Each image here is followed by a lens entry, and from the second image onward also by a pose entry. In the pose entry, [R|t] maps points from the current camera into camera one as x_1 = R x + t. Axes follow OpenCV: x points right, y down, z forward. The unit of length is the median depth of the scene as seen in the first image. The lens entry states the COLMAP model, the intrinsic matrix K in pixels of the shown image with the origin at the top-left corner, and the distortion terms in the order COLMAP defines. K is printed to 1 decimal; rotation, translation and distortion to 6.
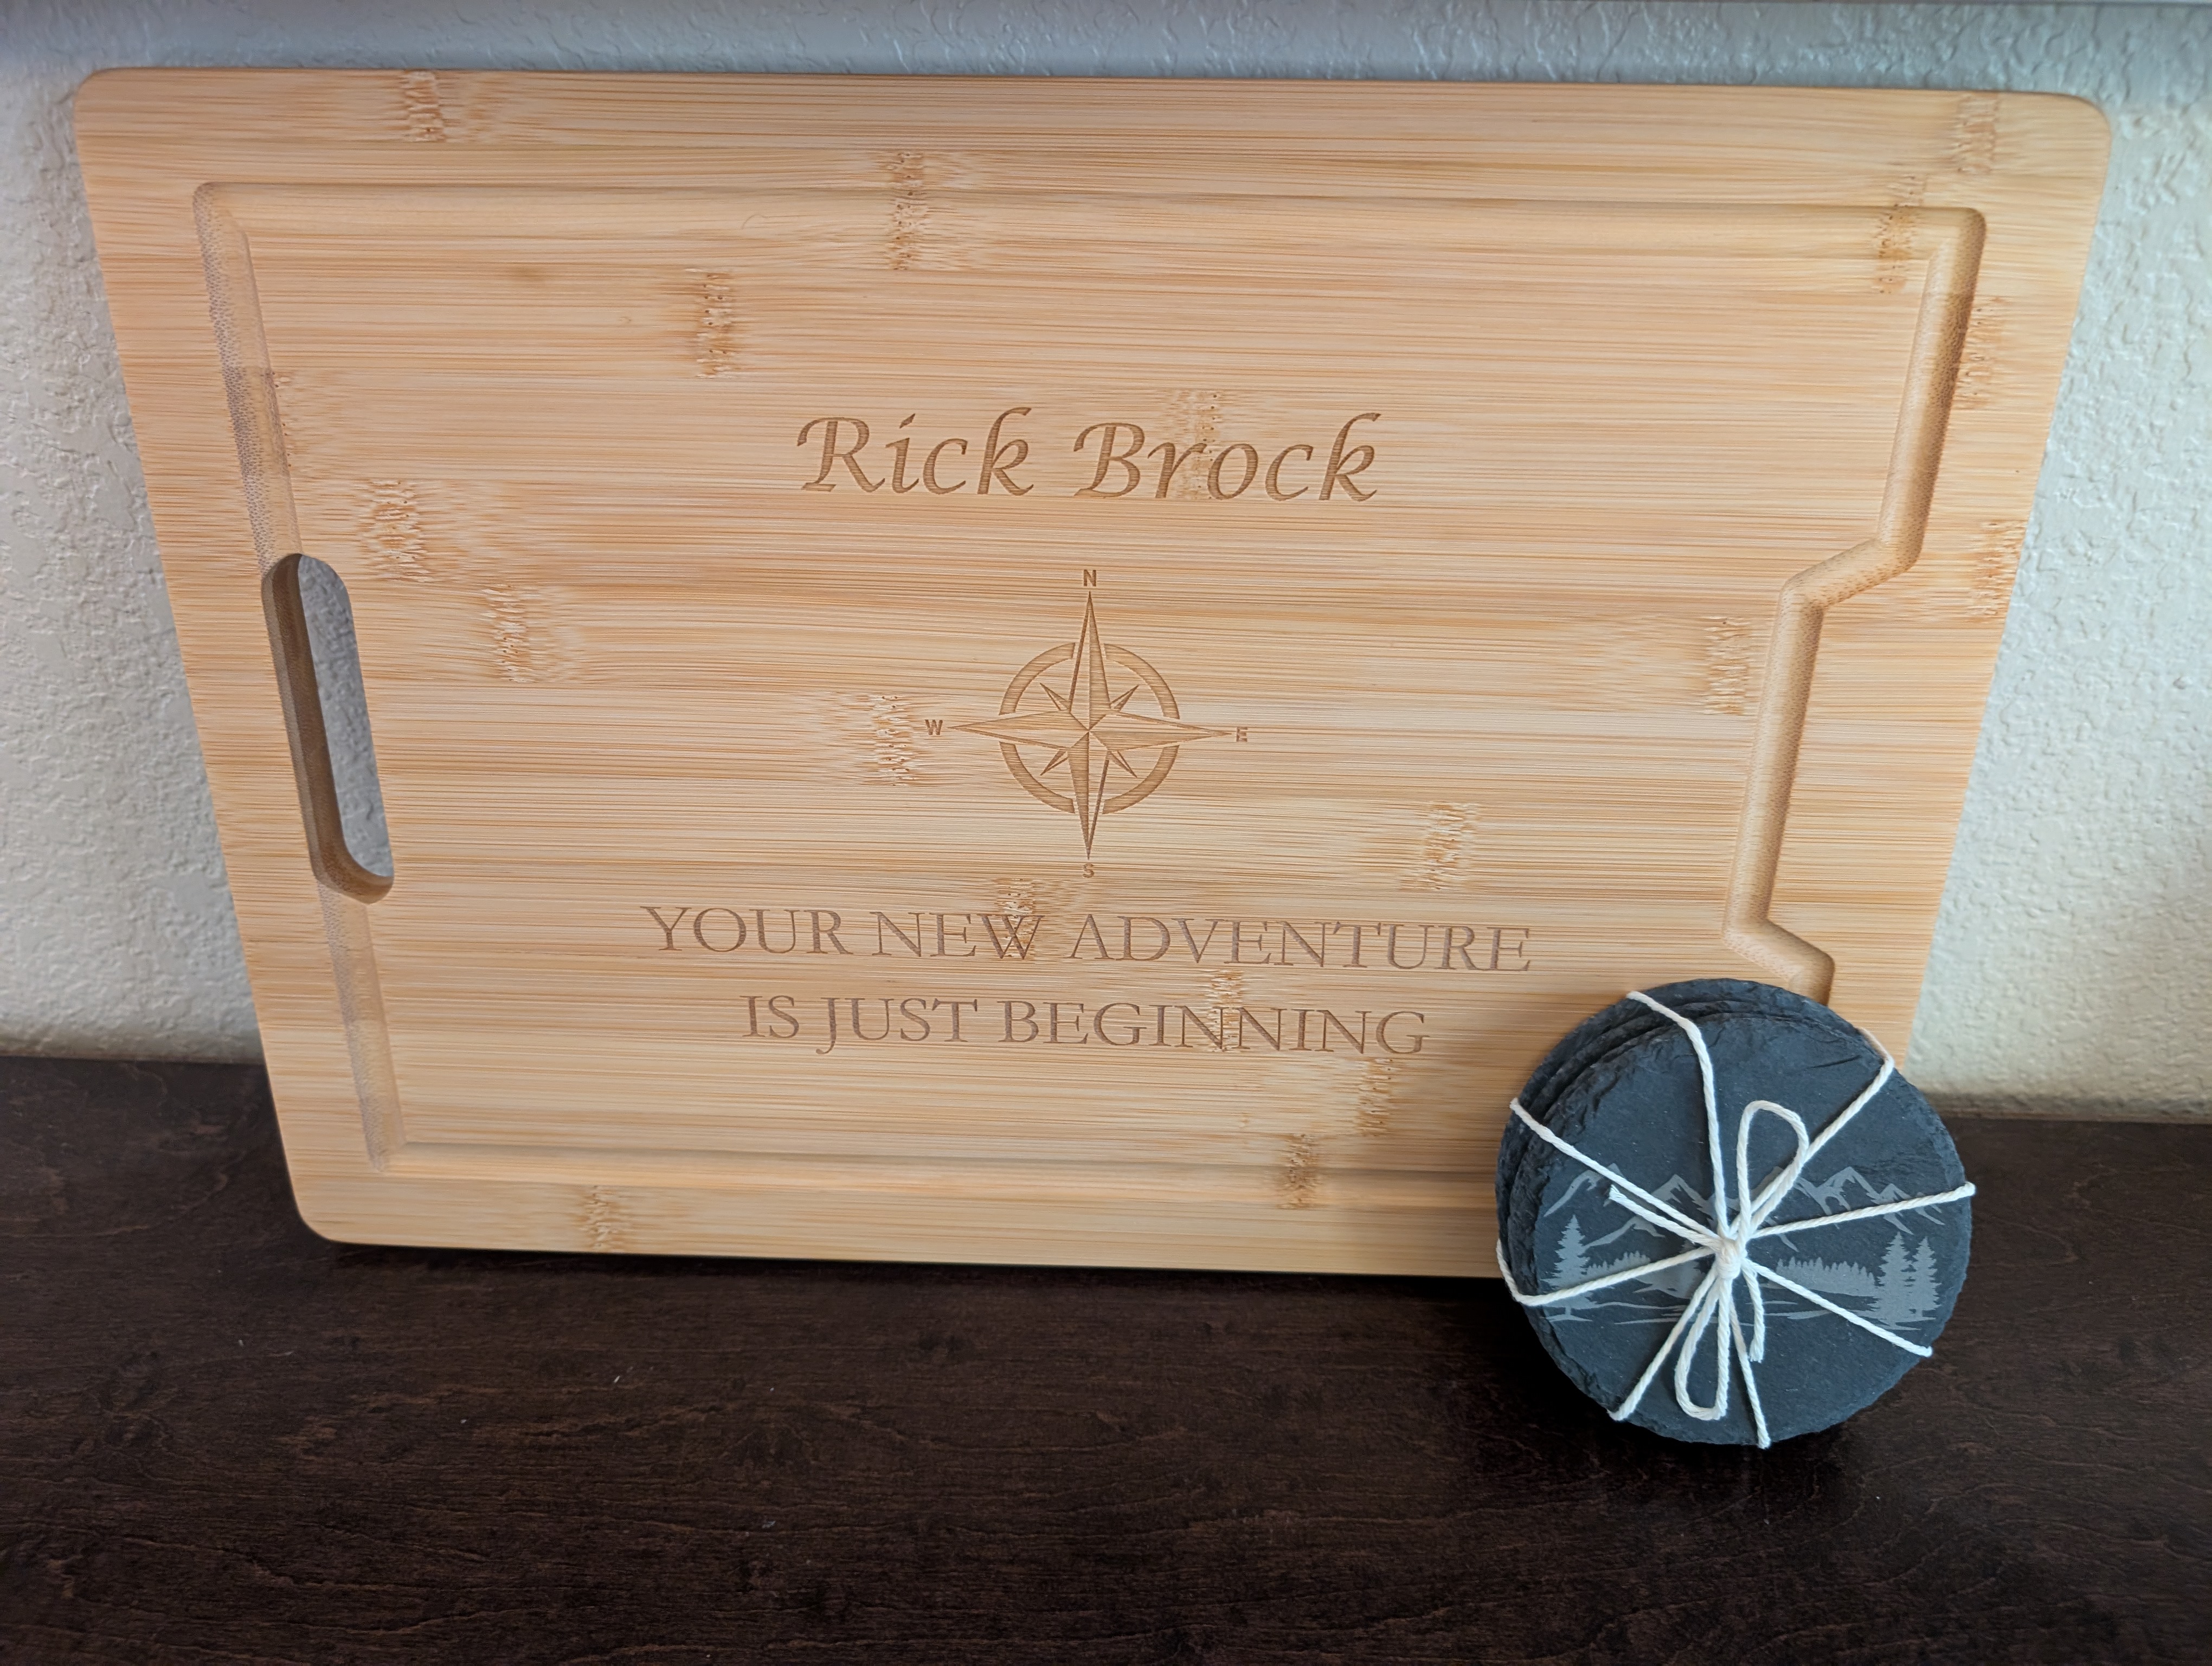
lens RADIAL K [[1609.3, 0, 1086.6], [0, 1609.3, 833.7], [0, 0, 1]] dist [-0.018093, 0.006045]
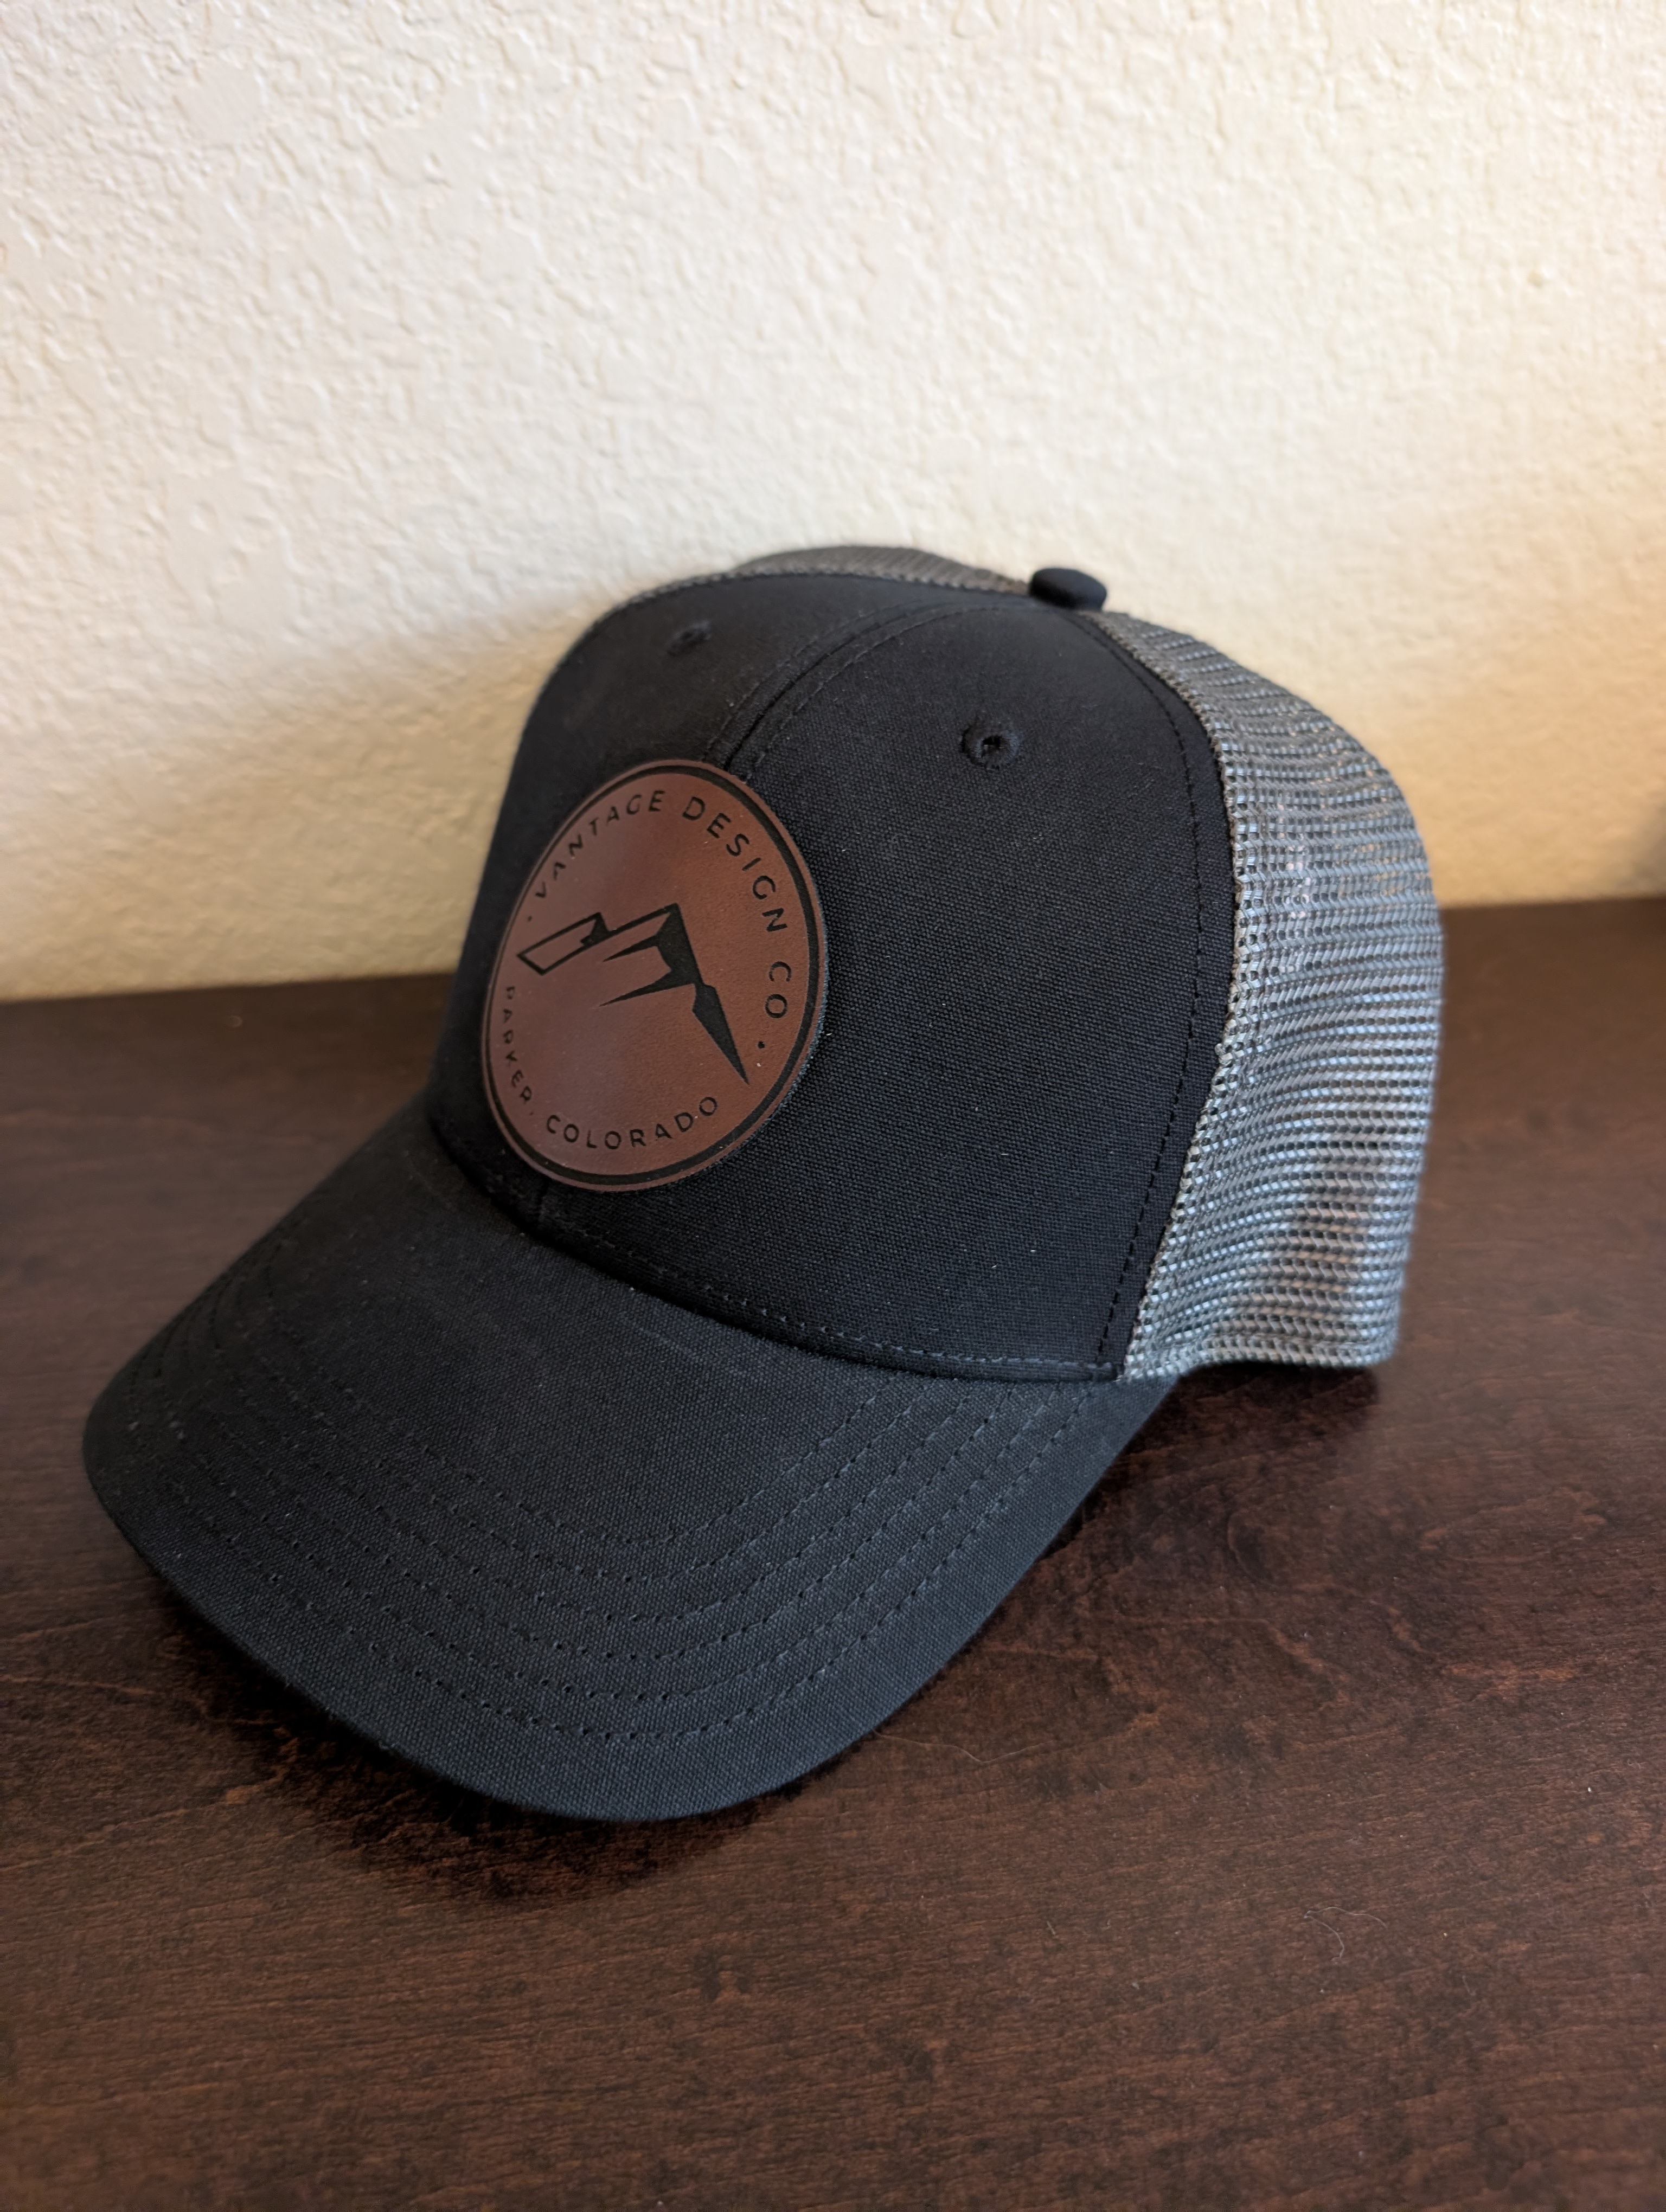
lens RADIAL K [[1609.3, 0, 854.5], [0, 1609.3, 1105.5], [0, 0, 1]] dist [-0.018093, 0.006045]
pose [[0.992149, -0.090597, 0.086213, 0.249596], [0.087828, 0.995506, 0.035401, 0.264181], [-0.089033, -0.027551, 0.995648, 0.234814]]
